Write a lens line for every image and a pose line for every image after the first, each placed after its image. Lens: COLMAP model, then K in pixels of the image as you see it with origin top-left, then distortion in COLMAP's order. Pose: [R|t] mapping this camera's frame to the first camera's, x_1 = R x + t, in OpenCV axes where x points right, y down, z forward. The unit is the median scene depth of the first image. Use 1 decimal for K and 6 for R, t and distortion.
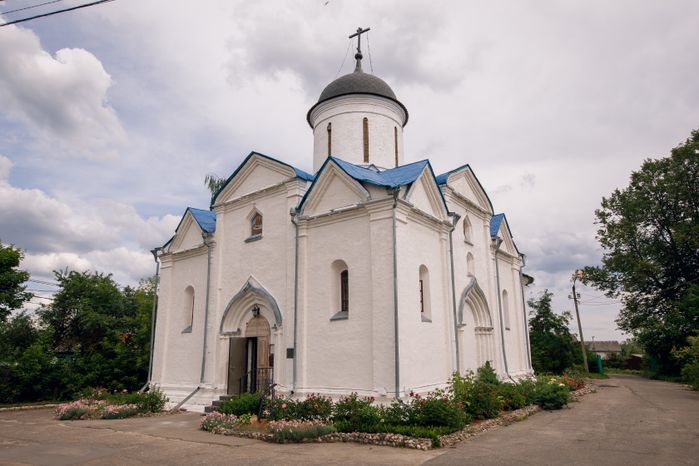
lens RADIAL K [[477.3, 0, 349.5], [0, 477.3, 233.0], [0, 0, 1]] dist [-0.000627, -0.000069]
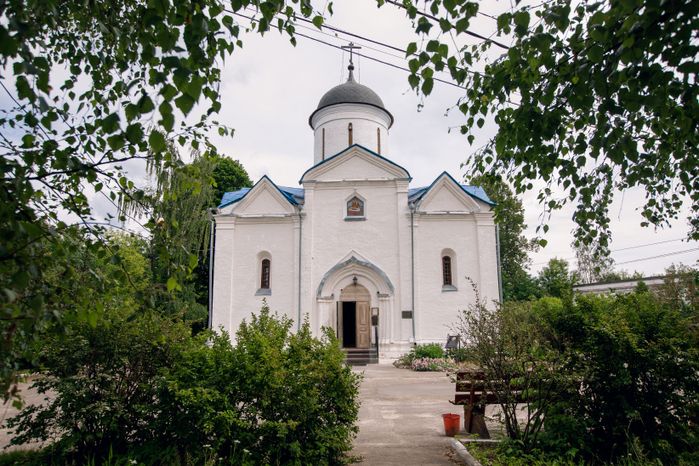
lens RADIAL K [[437.5, 0, 349.5], [0, 437.5, 233.0], [0, 0, 1]] dist [0.000132, -0.000033]
pose [[0.776702, 0.115405, 0.619206, -0.899400], [-0.154874, 0.987882, 0.010148, 0.037812], [-0.610531, -0.103781, 0.785163, 0.156557]]
